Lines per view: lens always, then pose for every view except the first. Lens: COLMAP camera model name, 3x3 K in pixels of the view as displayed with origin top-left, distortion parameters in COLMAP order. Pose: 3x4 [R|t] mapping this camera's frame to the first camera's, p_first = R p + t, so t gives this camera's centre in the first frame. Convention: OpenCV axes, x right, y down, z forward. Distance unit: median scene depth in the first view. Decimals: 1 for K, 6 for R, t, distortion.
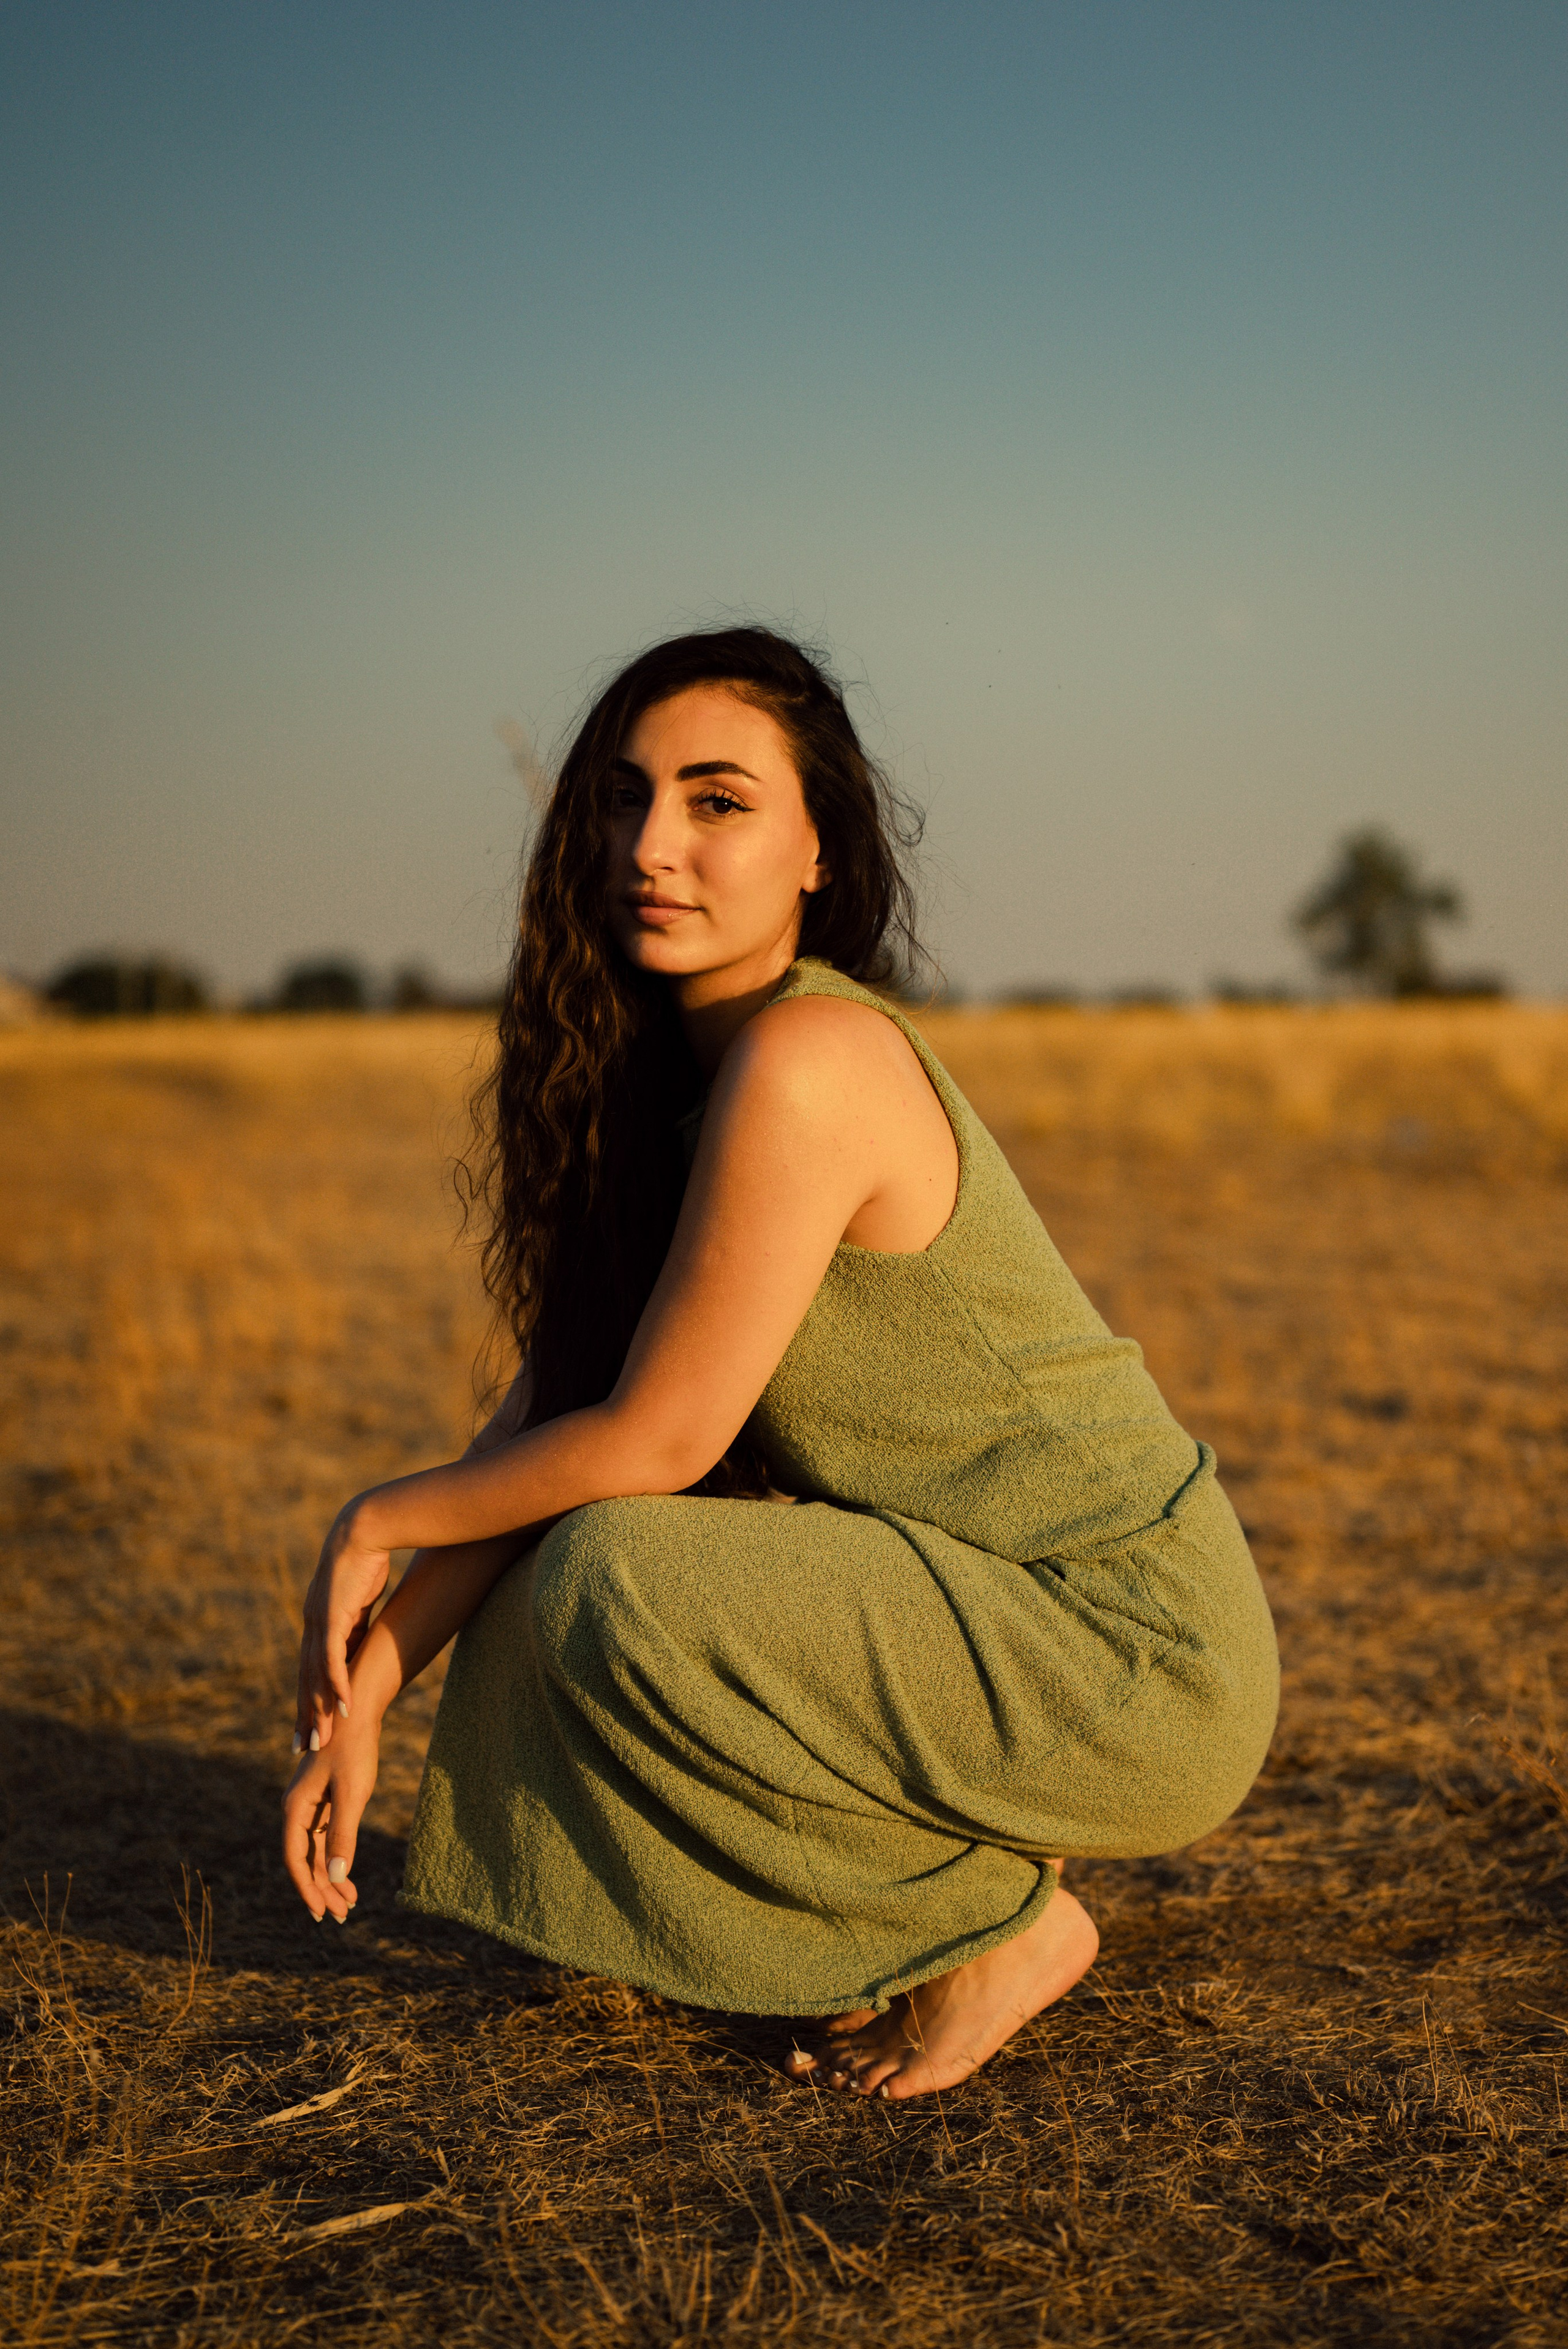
lens RADIAL K [[3252.7, 0, 781.0], [0, 3252.7, 1189.2], [0, 0, 1]] dist [0.045027, 0.000000]
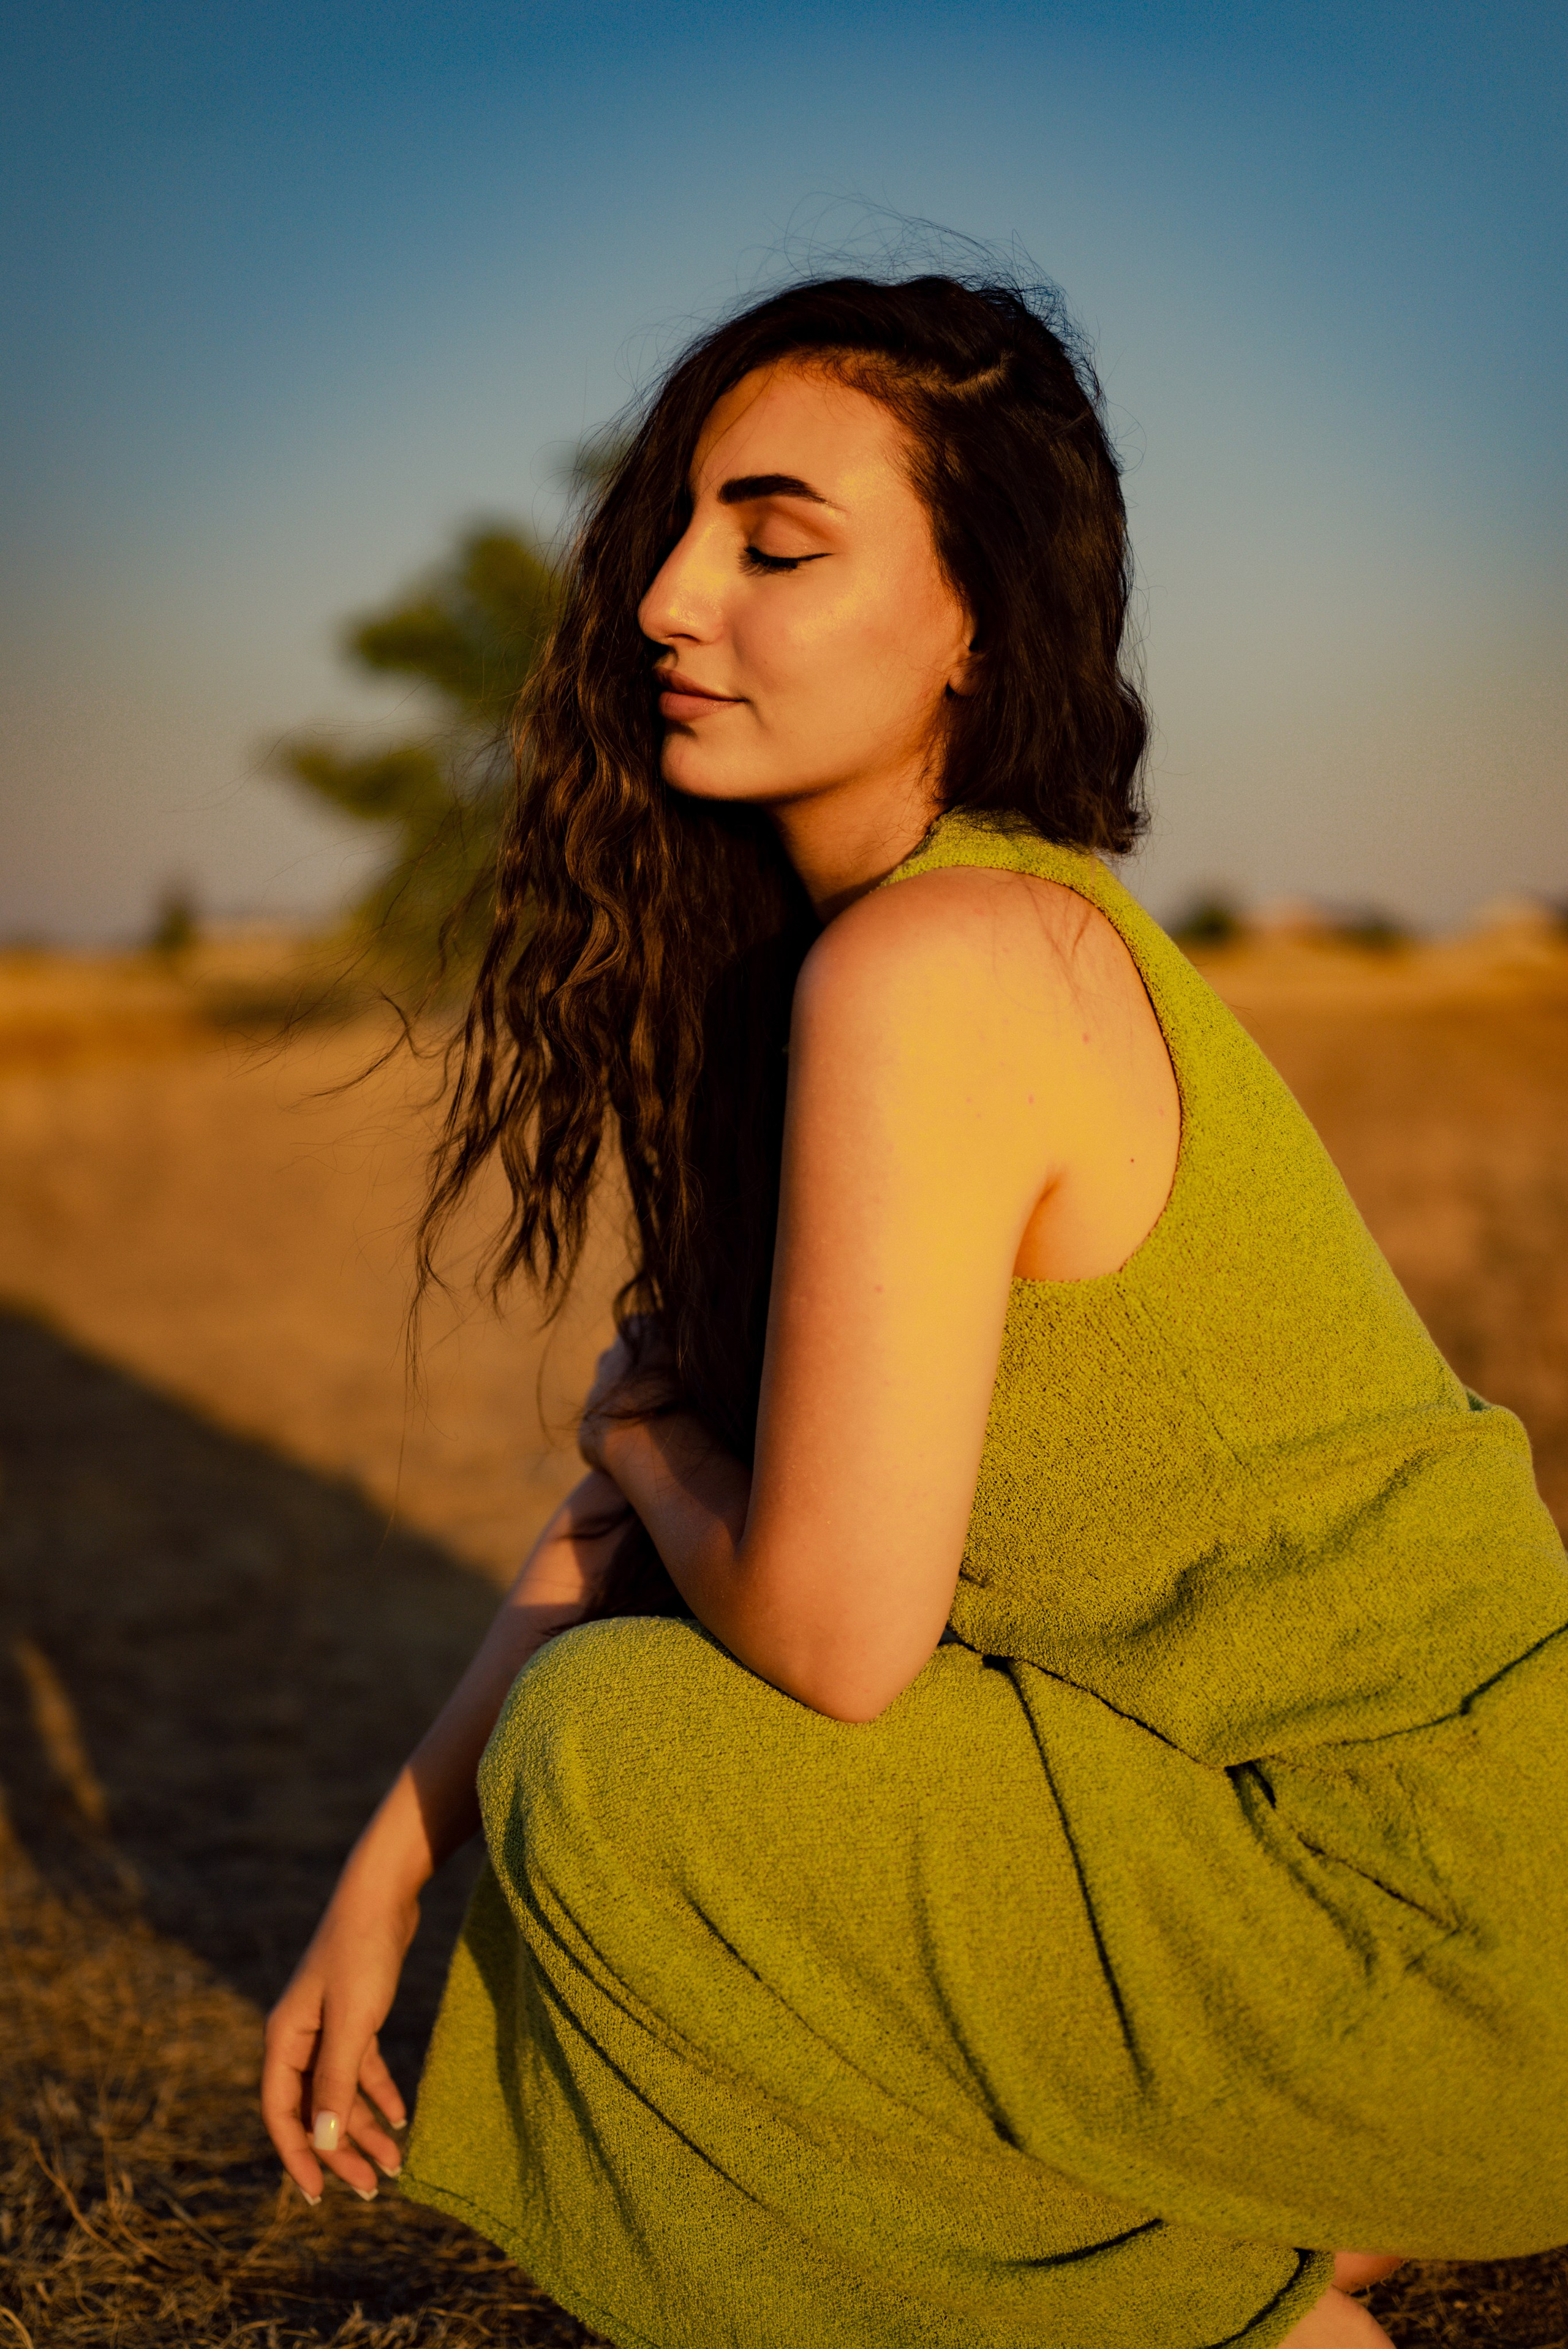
lens RADIAL K [[3252.7, 0, 779.5], [0, 3252.7, 1177.0], [0, 0, 1]] dist [0.045027, 0.000000]
pose [[0.961059, 0.031862, -0.274501, 0.160789], [-0.034975, 0.999367, -0.006451, 0.010659], [0.274122, 0.015800, 0.961565, 0.393730]]
